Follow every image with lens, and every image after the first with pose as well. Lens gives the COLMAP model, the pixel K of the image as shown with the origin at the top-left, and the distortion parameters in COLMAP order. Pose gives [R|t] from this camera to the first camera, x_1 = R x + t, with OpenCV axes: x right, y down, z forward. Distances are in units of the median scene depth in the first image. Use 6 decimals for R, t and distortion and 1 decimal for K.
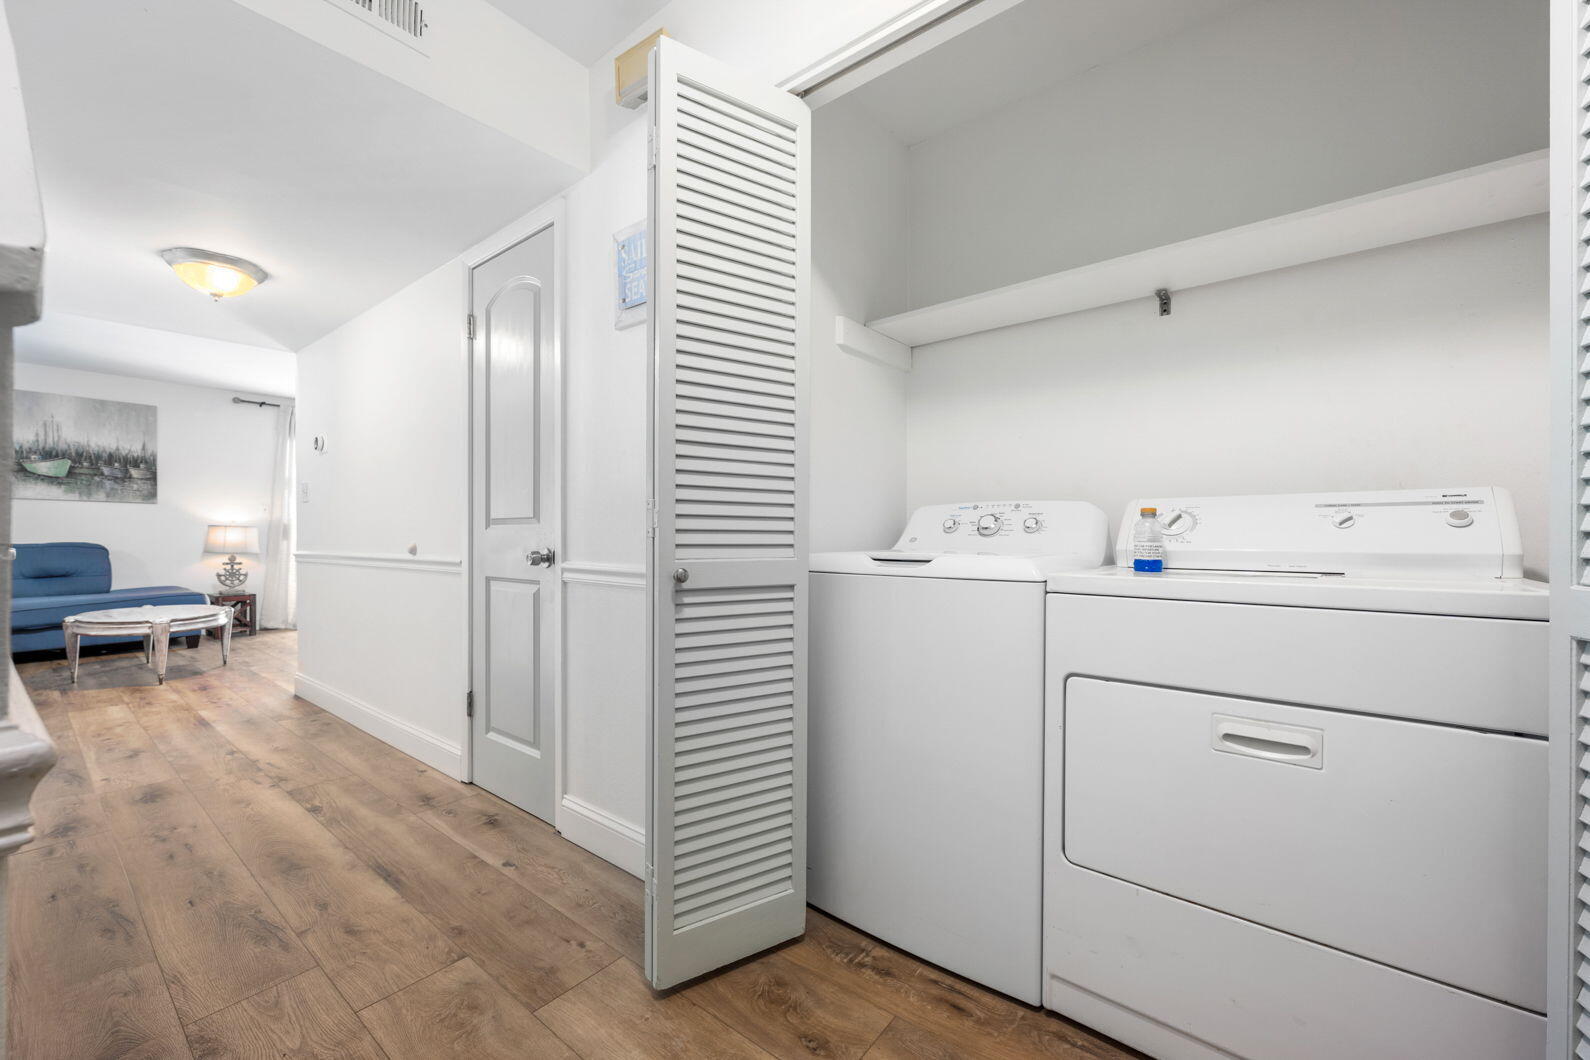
lens RADIAL K [[630.9, 0, 795.3], [0, 630.9, 541.9], [0, 0, 1]] dist [-0.005684, -0.000176]
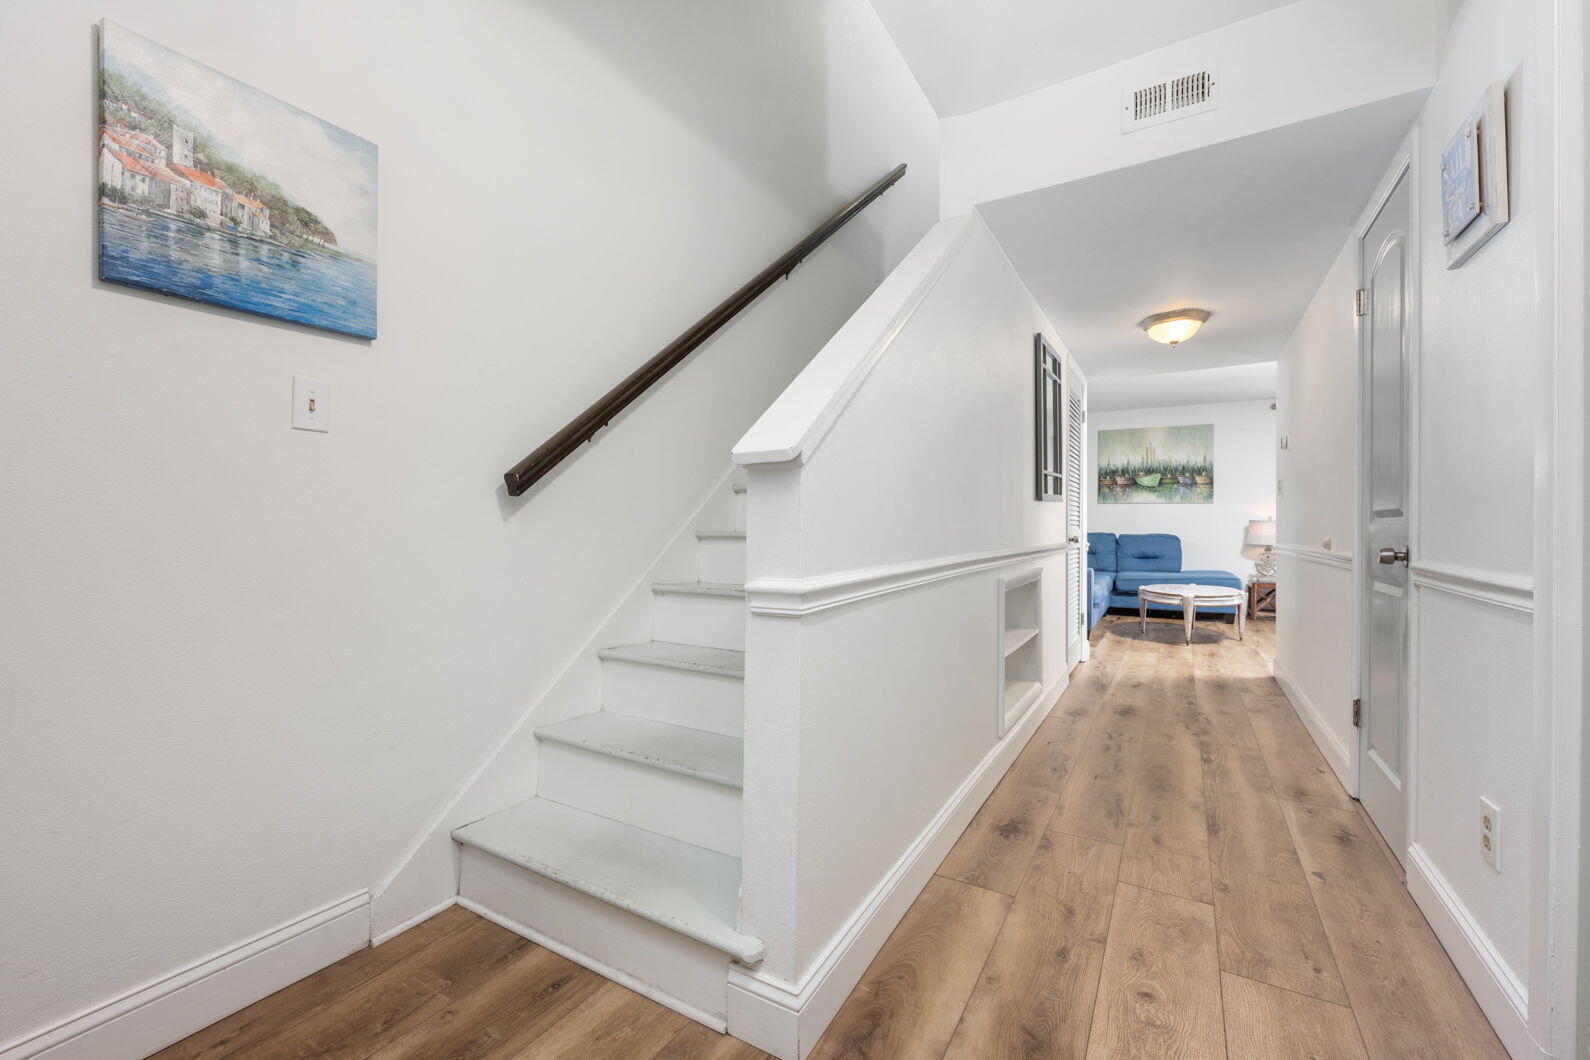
lens RADIAL K [[630.9, 0, 795.3], [0, 630.9, 541.9], [0, 0, 1]] dist [-0.005684, -0.000176]
pose [[0.134202, 0.023403, -0.990678, 0.263232], [-0.013909, 0.999667, 0.021731, -0.001103], [0.990856, 0.010863, 0.134483, 0.058400]]
